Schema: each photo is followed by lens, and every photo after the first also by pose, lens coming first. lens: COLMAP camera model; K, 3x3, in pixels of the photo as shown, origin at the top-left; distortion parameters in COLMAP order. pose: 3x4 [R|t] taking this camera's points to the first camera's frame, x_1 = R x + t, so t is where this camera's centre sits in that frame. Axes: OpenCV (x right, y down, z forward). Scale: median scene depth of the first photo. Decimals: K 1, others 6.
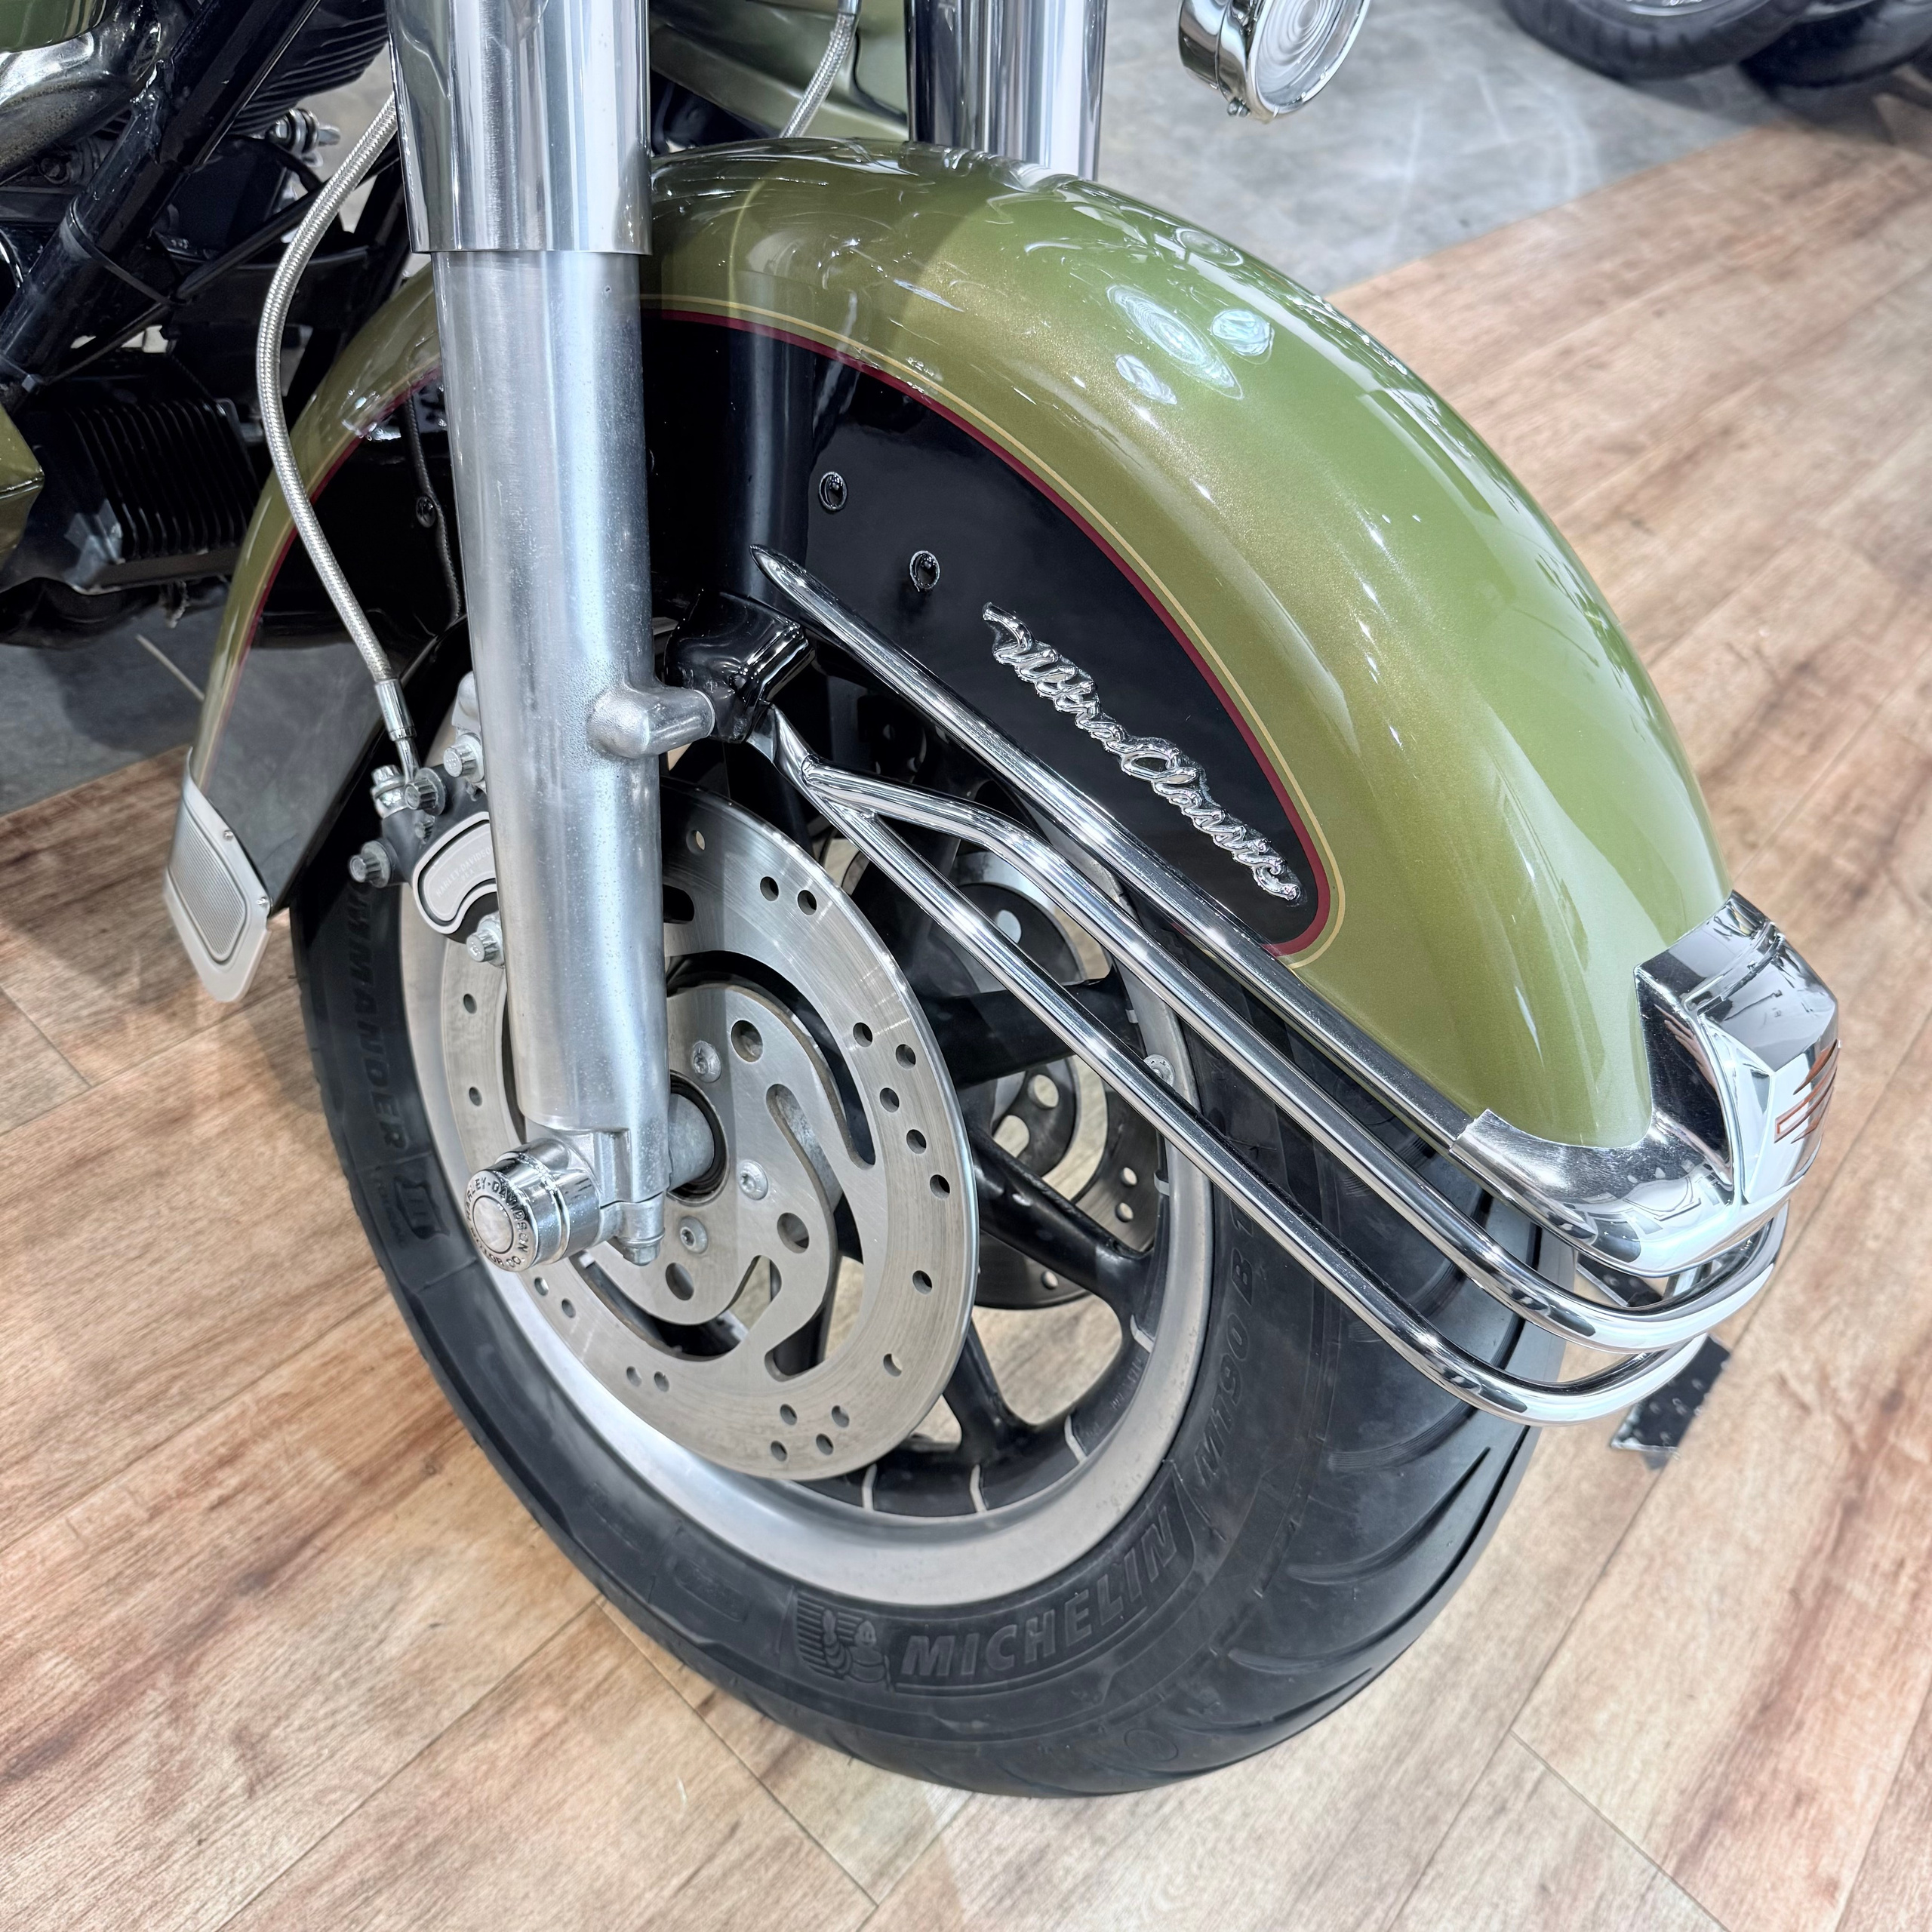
lens RADIAL K [[1879.0, 0, 970.8], [0, 1879.0, 957.5], [0, 0, 1]] dist [-0.003134, -0.032950]
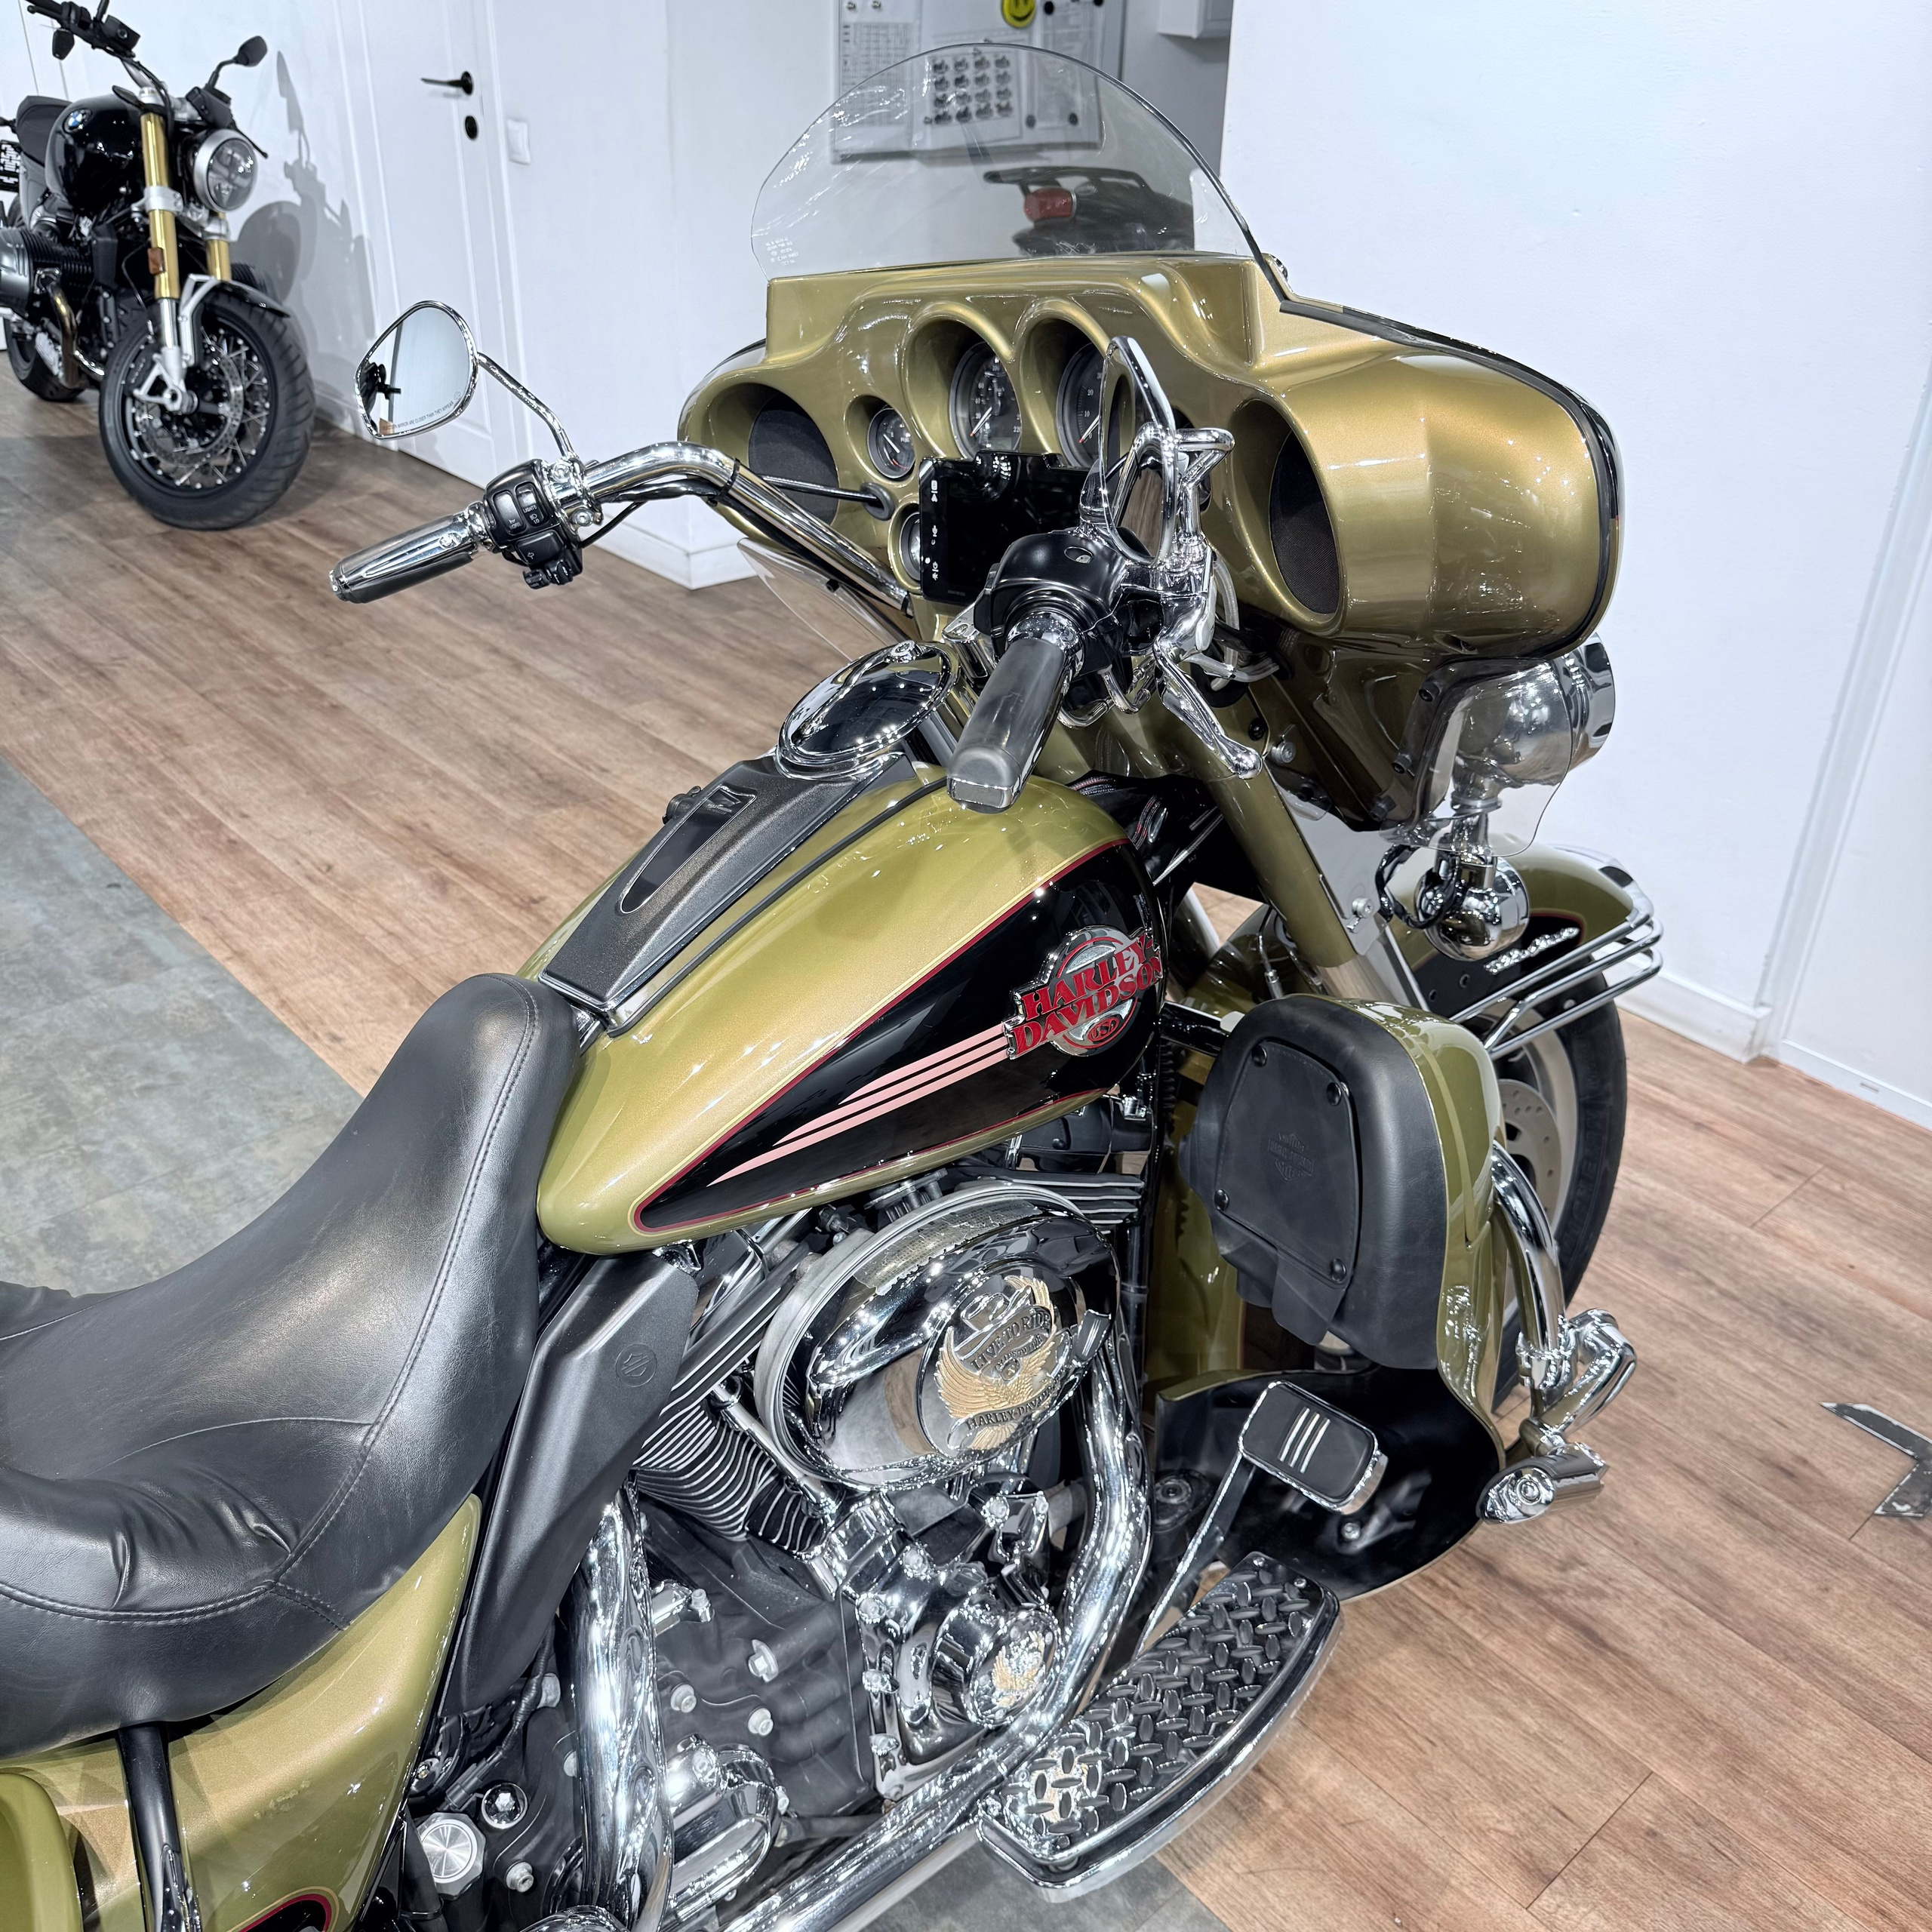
lens RADIAL K [[1823.0, 0, 970.1], [0, 1823.0, 963.4], [0, 0, 1]] dist [0.080642, -0.132282]
pose [[0.144980, -0.742020, 0.654513, -1.286320], [0.738574, 0.521343, 0.427445, -1.303330], [-0.658399, 0.421435, 0.623621, -0.183889]]
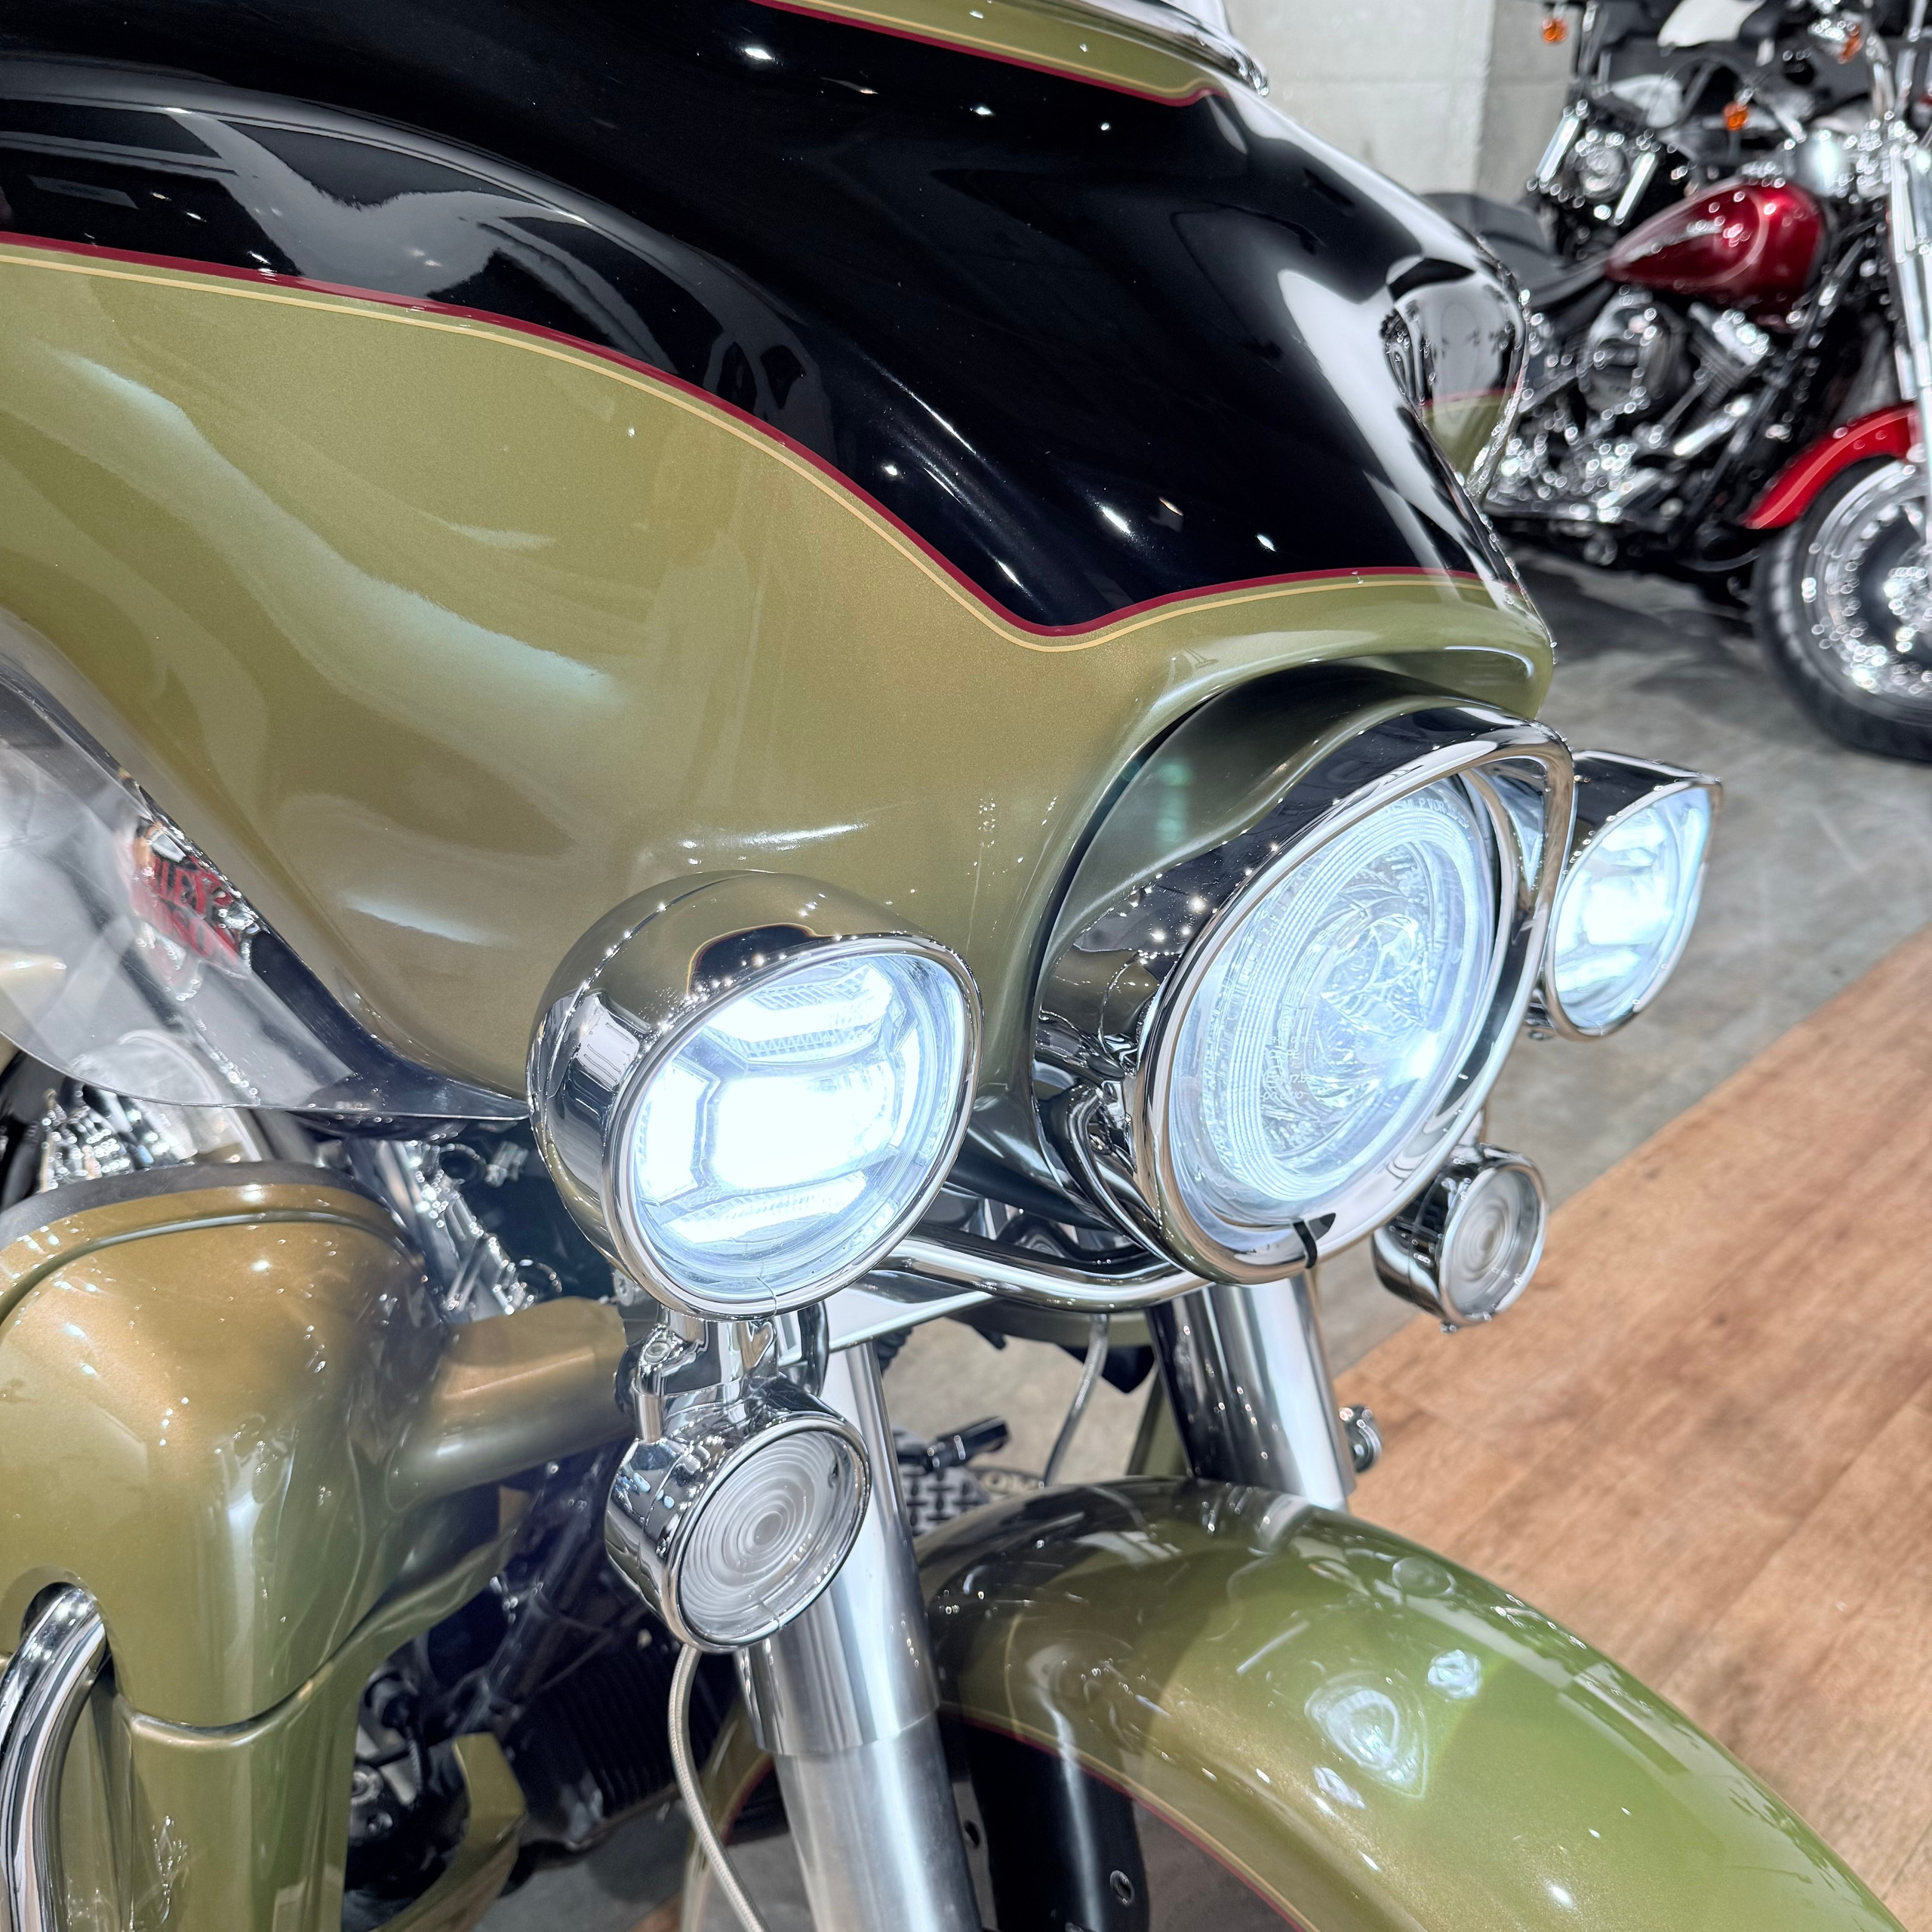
lens RADIAL K [[1879.7, 0, 970.3], [0, 1879.7, 943.3], [0, 0, 1]] dist [0.006972, -0.020210]
pose [[0.942996, -0.246603, -0.223484, 0.149448], [0.144991, 0.908861, -0.391087, -0.216749], [0.299559, 0.336391, 0.892808, -0.144328]]
